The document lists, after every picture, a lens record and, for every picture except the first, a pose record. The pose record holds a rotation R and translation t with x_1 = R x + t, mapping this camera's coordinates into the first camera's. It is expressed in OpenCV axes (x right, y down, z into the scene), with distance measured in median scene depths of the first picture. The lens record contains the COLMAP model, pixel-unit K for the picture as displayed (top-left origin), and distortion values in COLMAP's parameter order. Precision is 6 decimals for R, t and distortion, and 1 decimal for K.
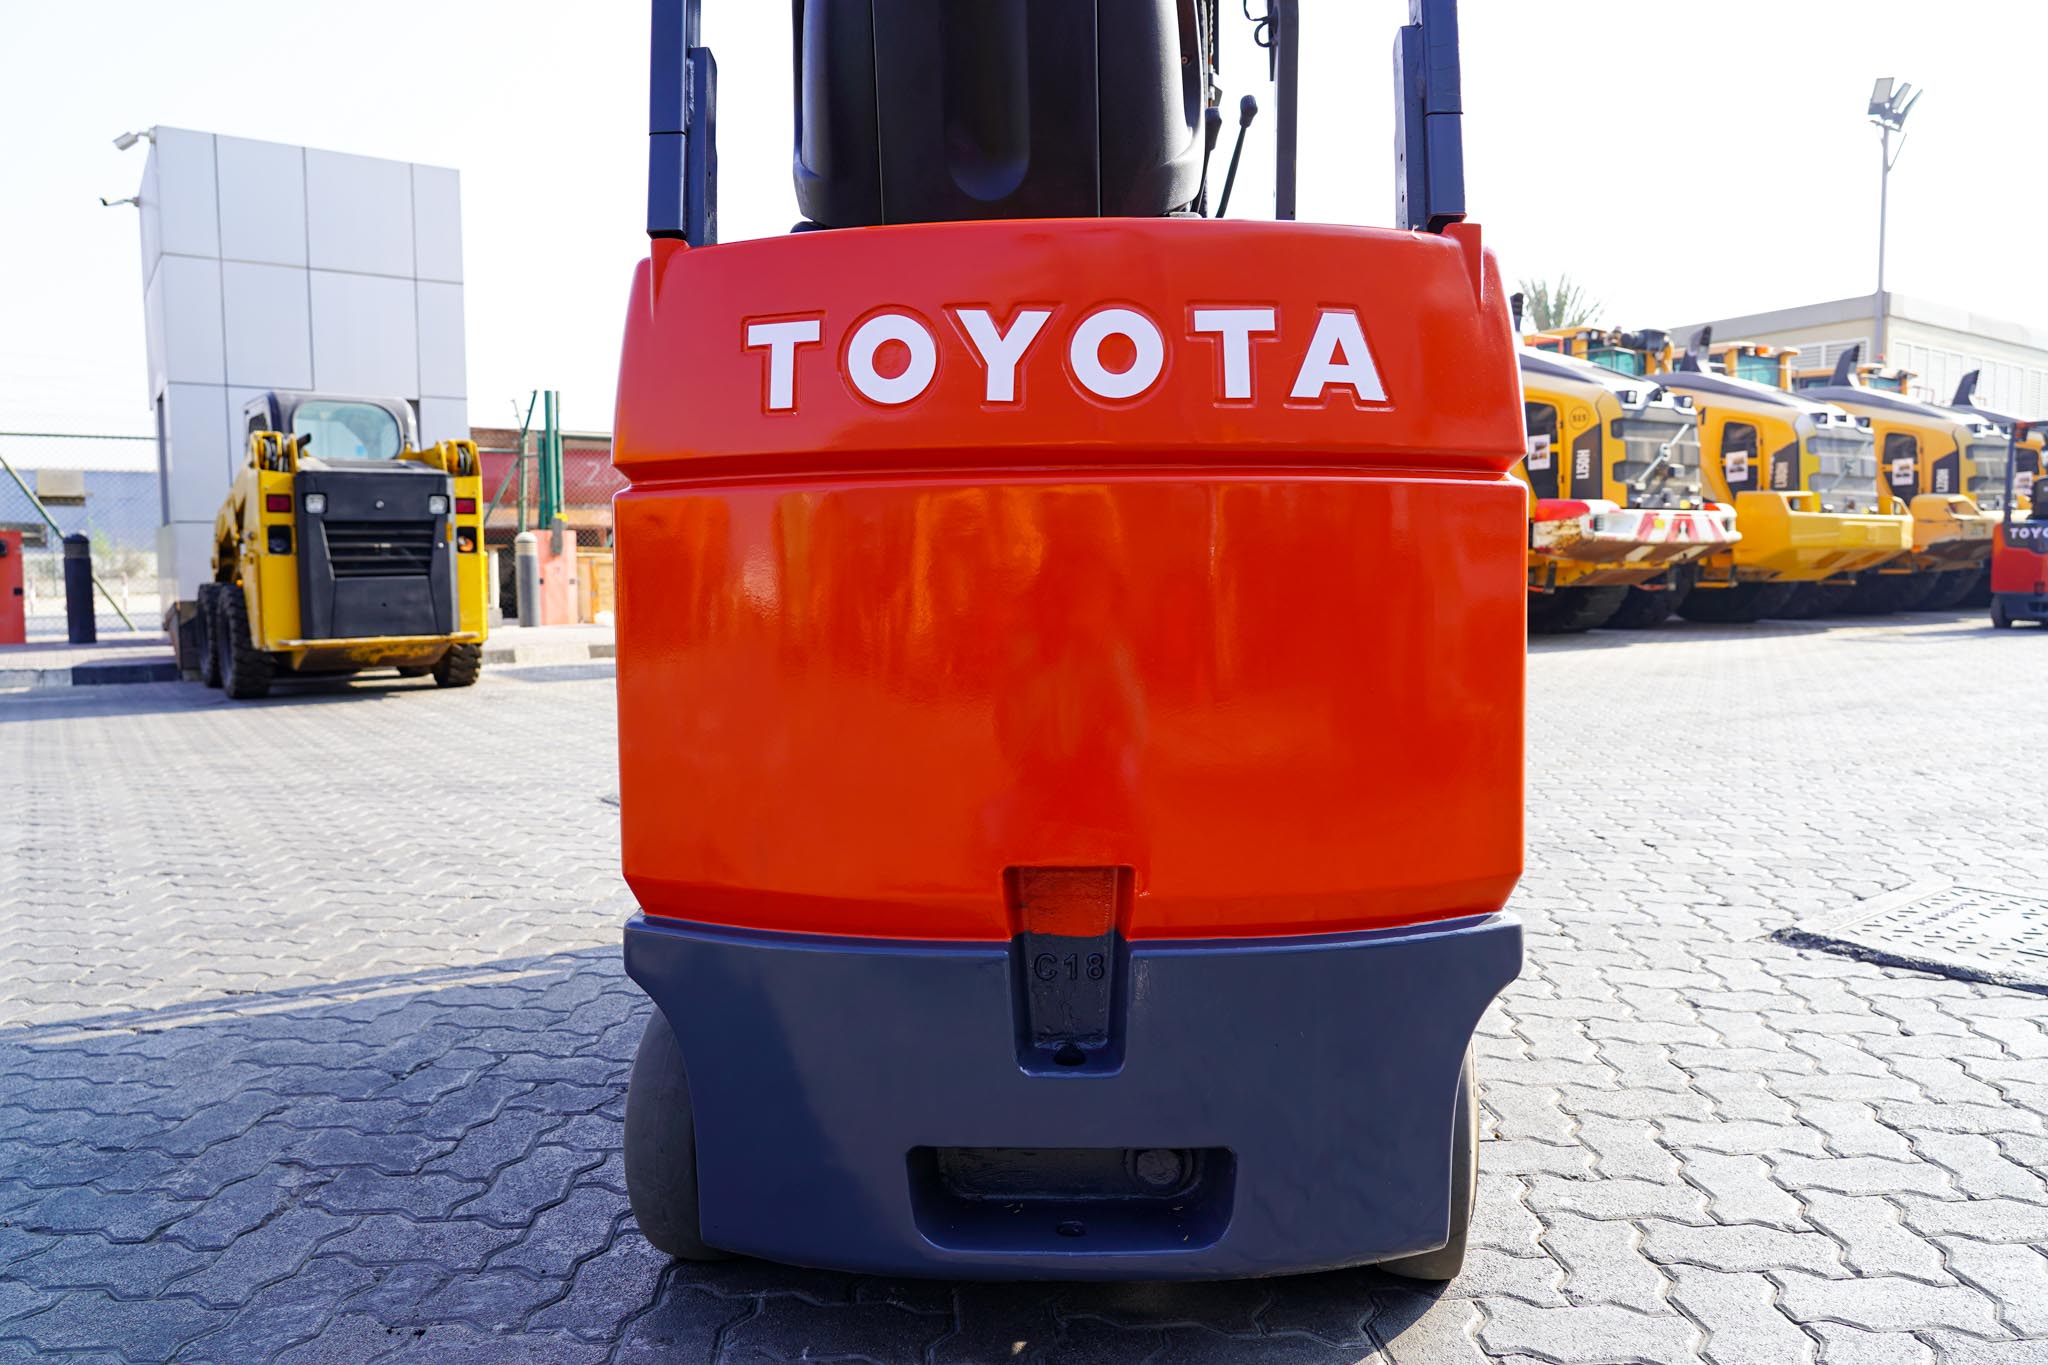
lens RADIAL K [[1385.8, 0, 1020.2], [0, 1385.8, 666.7], [0, 0, 1]] dist [-0.032922, 0.016323]
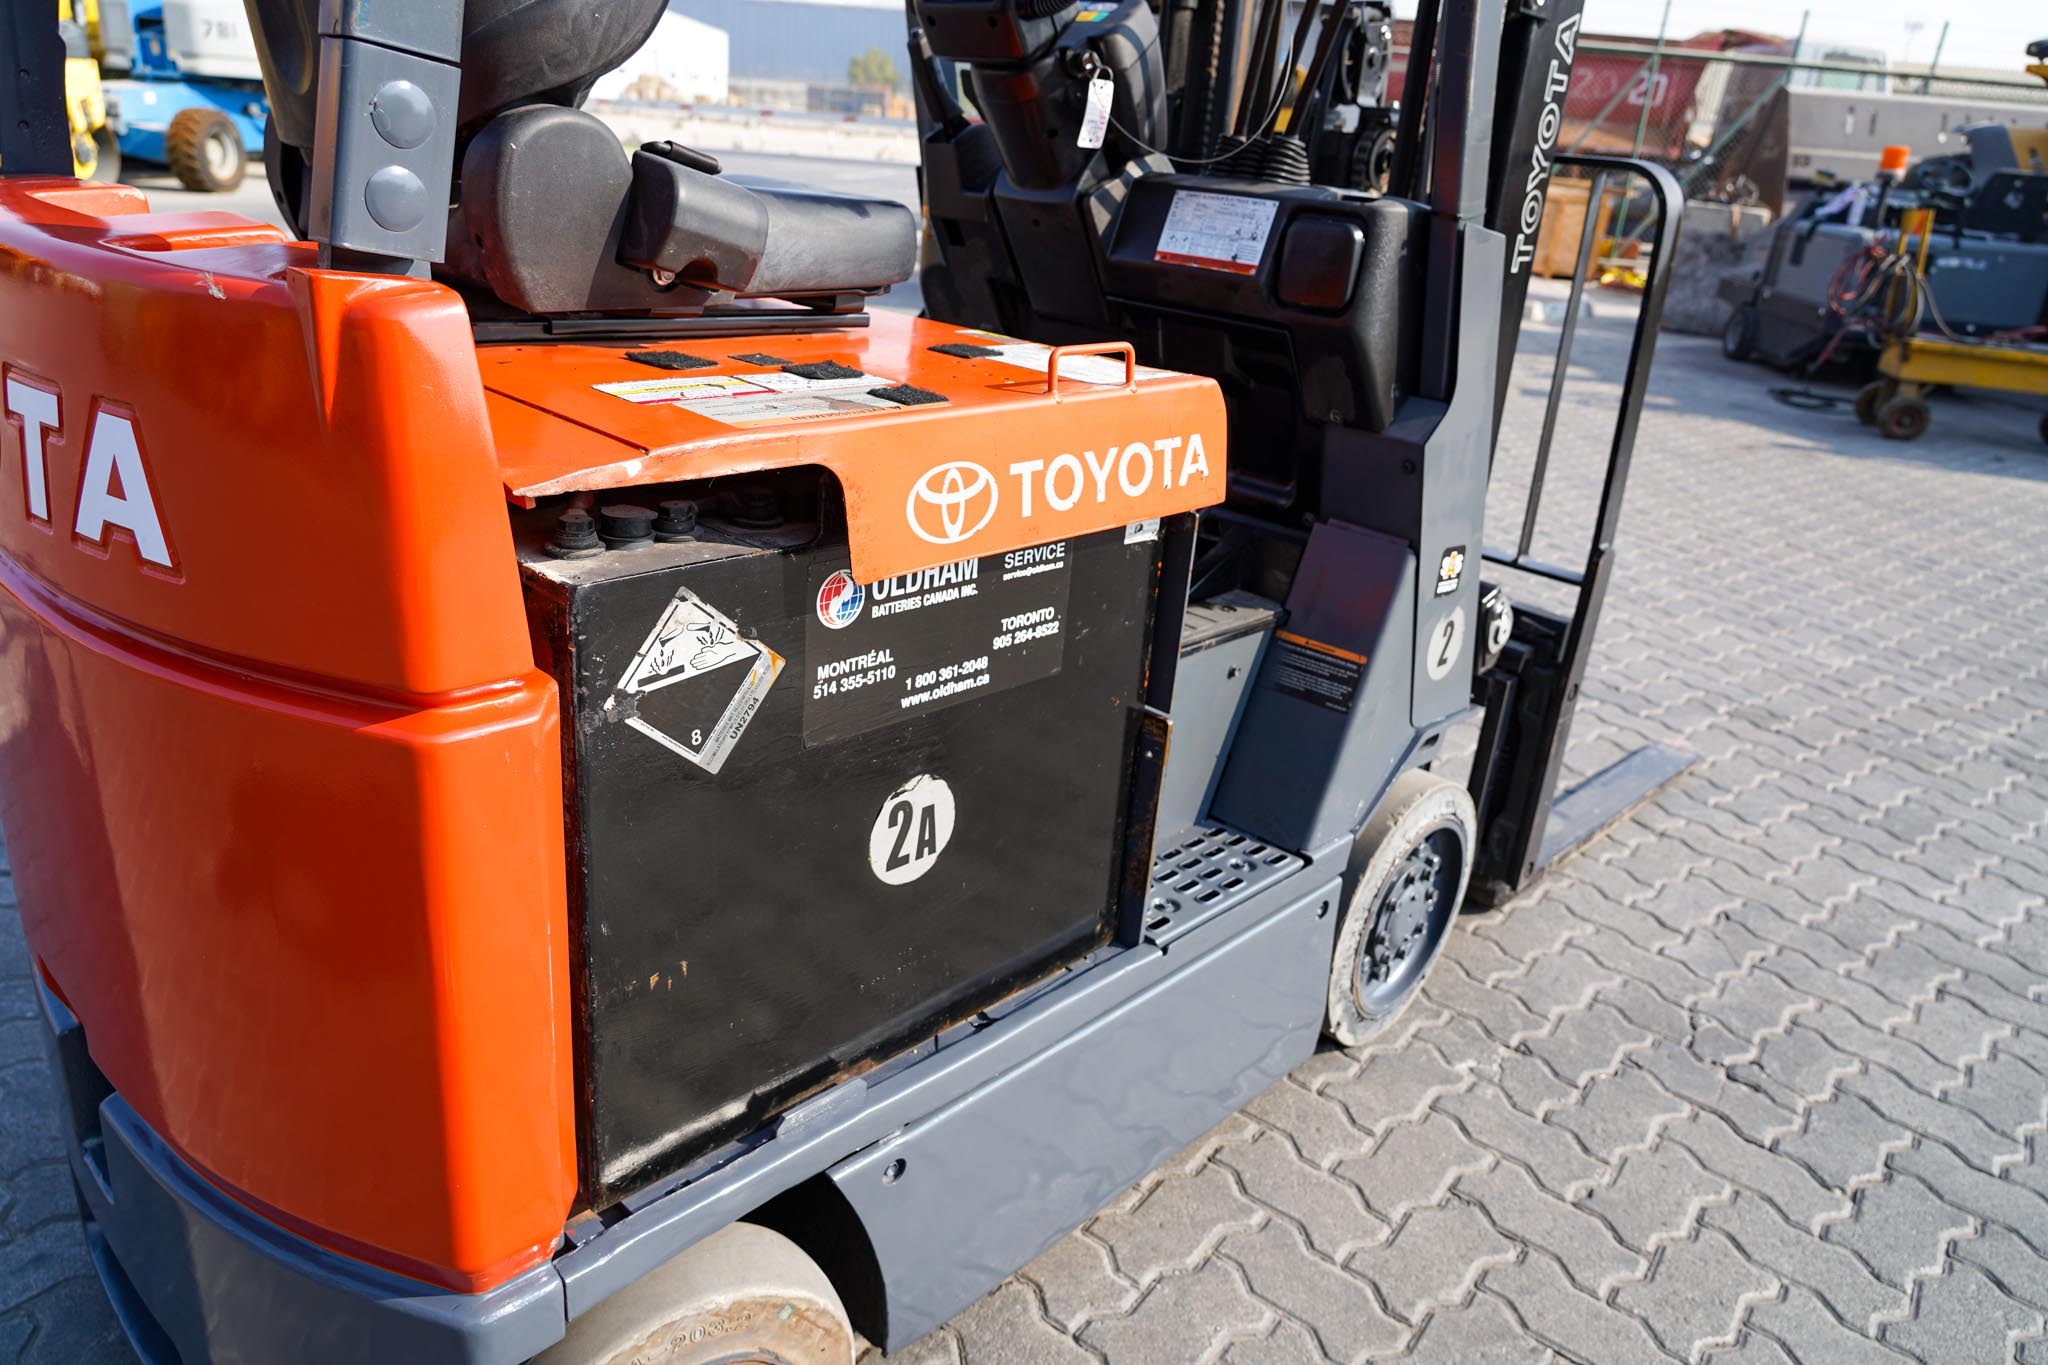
lens RADIAL K [[1401.4, 0, 1022.2], [0, 1401.4, 668.7], [0, 0, 1]] dist [-0.034080, 0.022651]
pose [[0.750121, 0.303796, -0.587389, 0.120377], [-0.130103, 0.938670, 0.319330, -0.051512], [0.648376, -0.163115, 0.743641, 0.100193]]
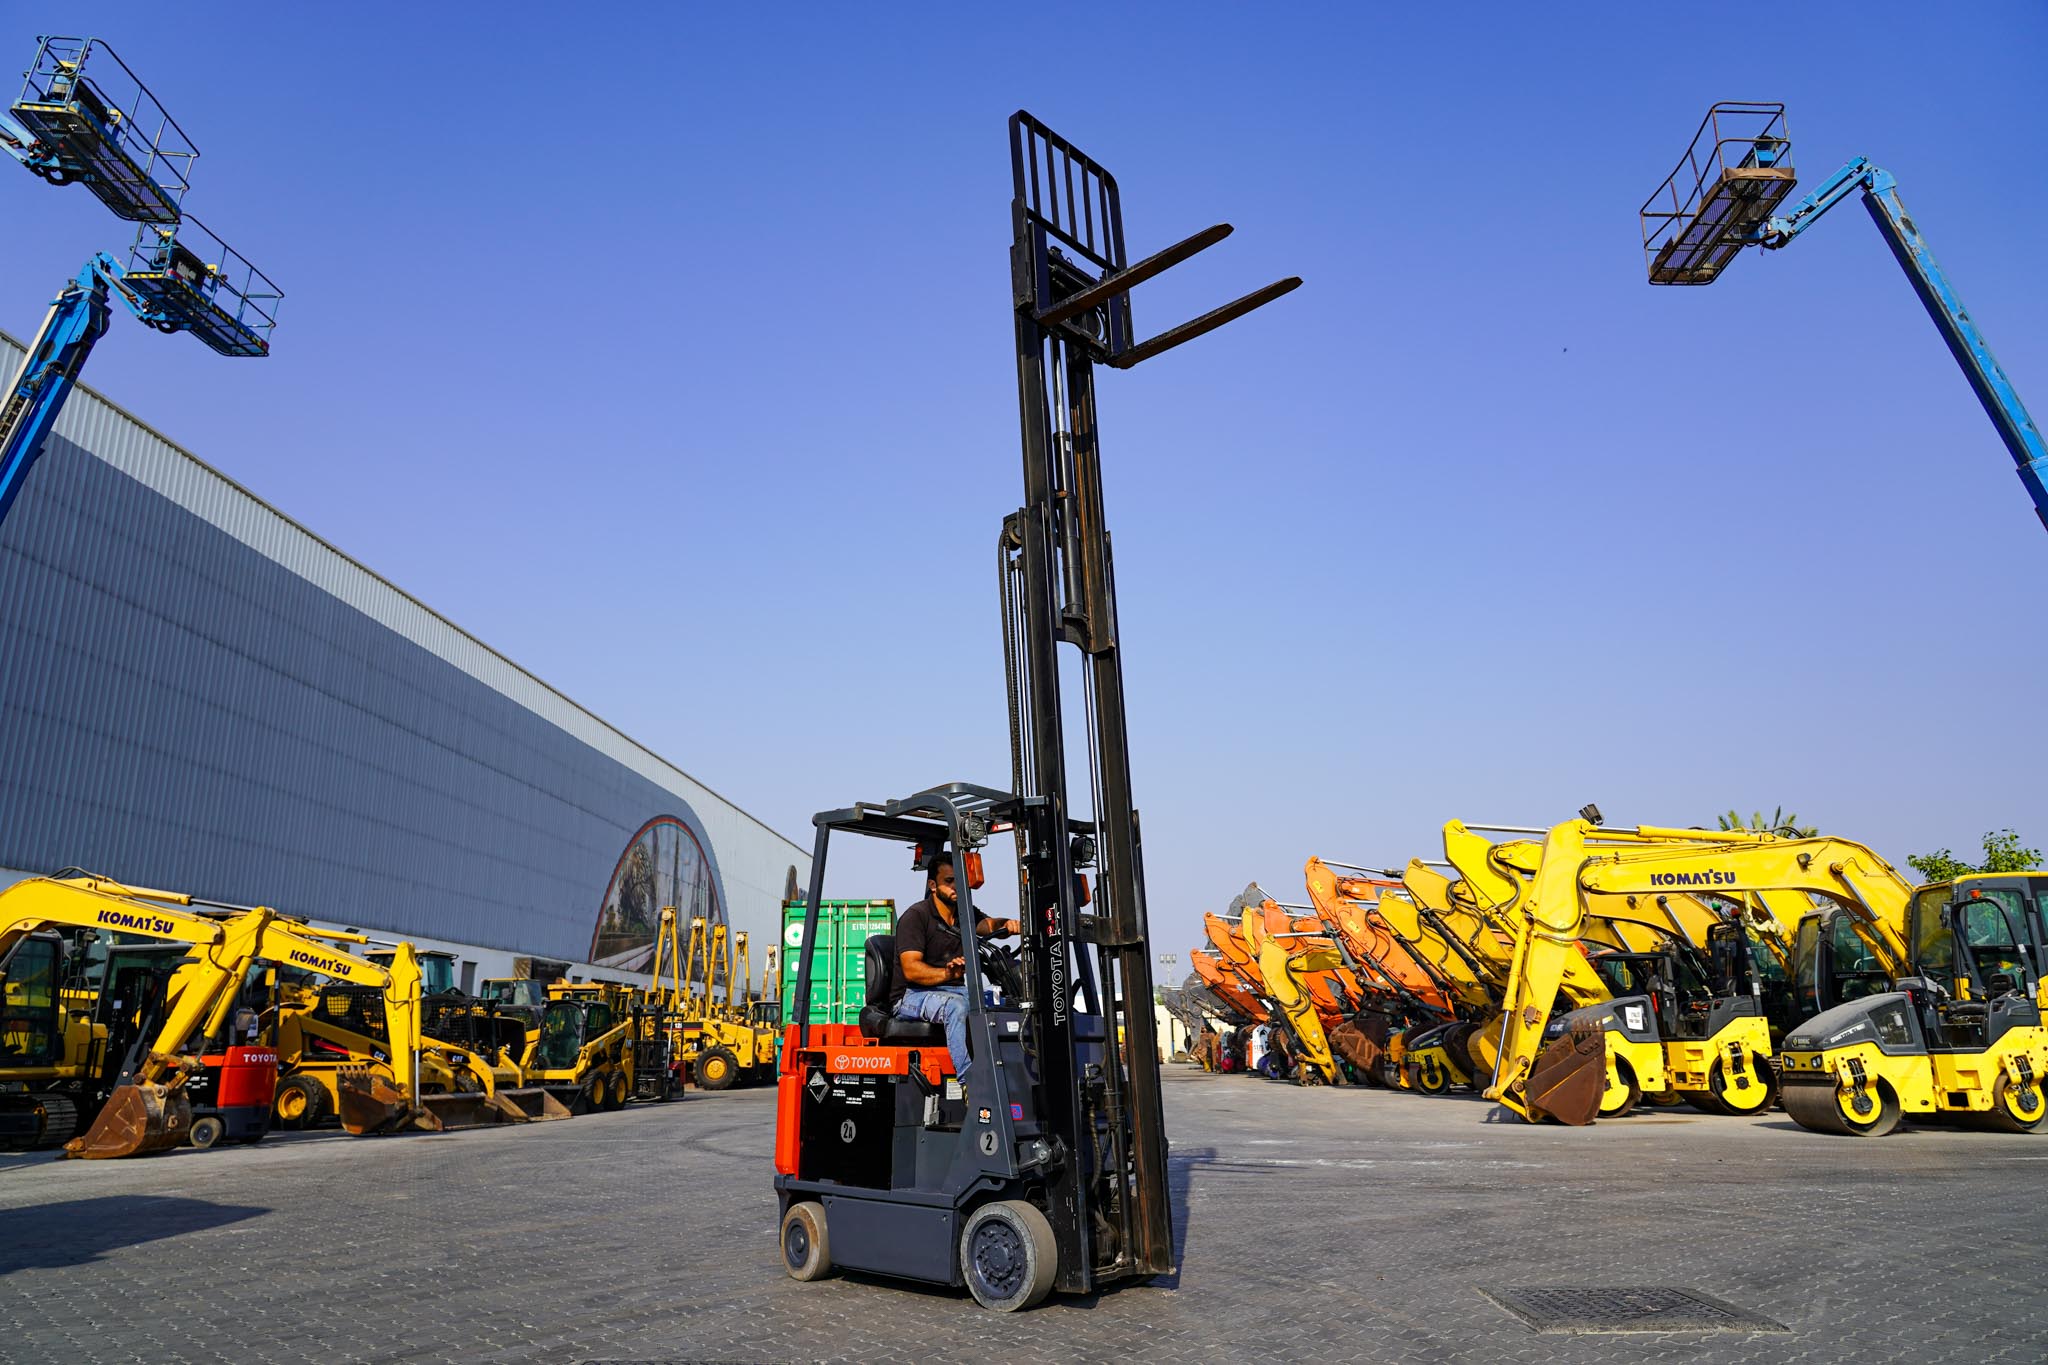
lens RADIAL K [[1383.4, 0, 1022.7], [0, 1383.4, 667.0], [0, 0, 1]] dist [-0.034676, 0.020525]
pose [[-0.632862, -0.192203, -0.750029, 0.502600], [-0.043221, 0.975958, -0.213631, -0.073329], [0.773058, -0.102782, -0.625954, 0.653143]]
